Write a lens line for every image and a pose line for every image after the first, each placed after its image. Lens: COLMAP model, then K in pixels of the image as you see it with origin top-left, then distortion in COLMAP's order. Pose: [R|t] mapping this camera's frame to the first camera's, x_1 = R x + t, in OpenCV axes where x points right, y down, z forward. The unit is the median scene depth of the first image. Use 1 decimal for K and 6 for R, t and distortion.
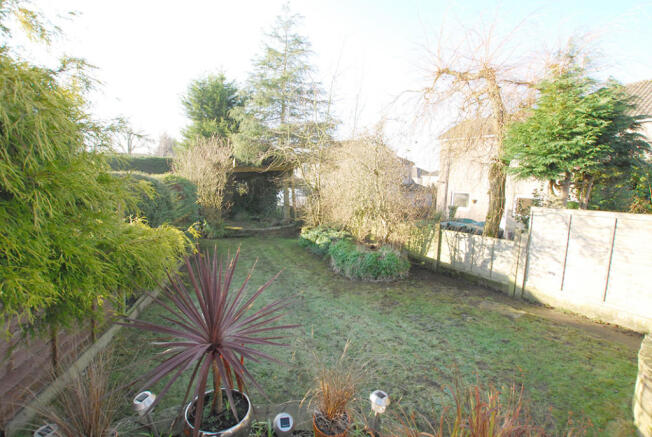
lens RADIAL K [[287.9, 0, 327.7], [0, 287.9, 217.4], [0, 0, 1]] dist [-0.033452, -0.000673]
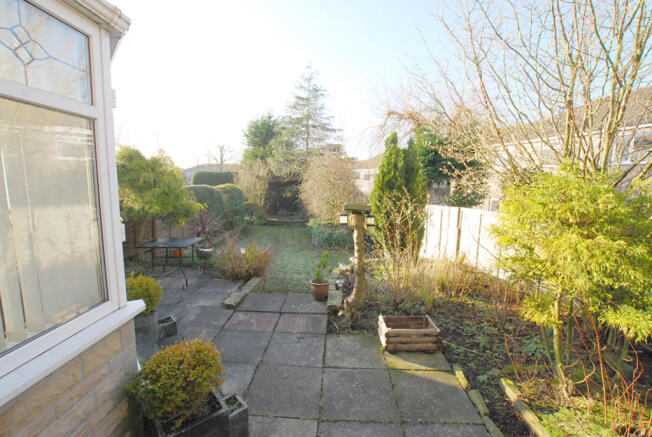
lens RADIAL K [[287.9, 0, 327.7], [0, 287.9, 217.4], [0, 0, 1]] dist [-0.033452, -0.000673]
pose [[0.964501, 0.020044, -0.263317, 0.521941], [-0.024164, 0.999631, -0.012417, 0.058316], [0.262971, 0.018339, 0.964629, -0.544041]]
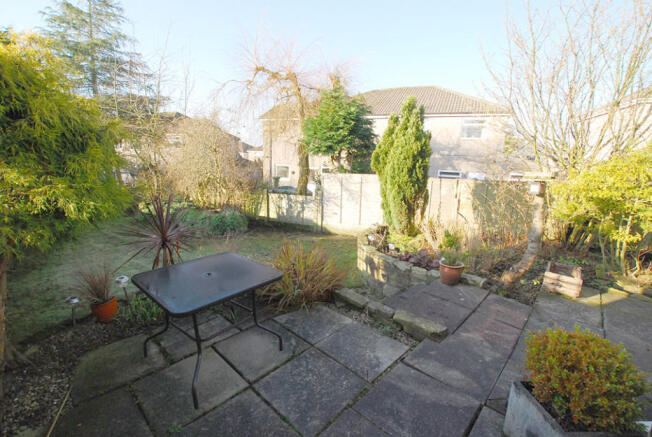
lens RADIAL K [[287.9, 0, 327.7], [0, 287.9, 217.4], [0, 0, 1]] dist [-0.033452, -0.000673]
pose [[0.835874, -0.112750, 0.537217, -0.103840], [0.065950, 0.992216, 0.105630, 0.030547], [-0.544945, -0.052864, 0.836804, -0.277982]]
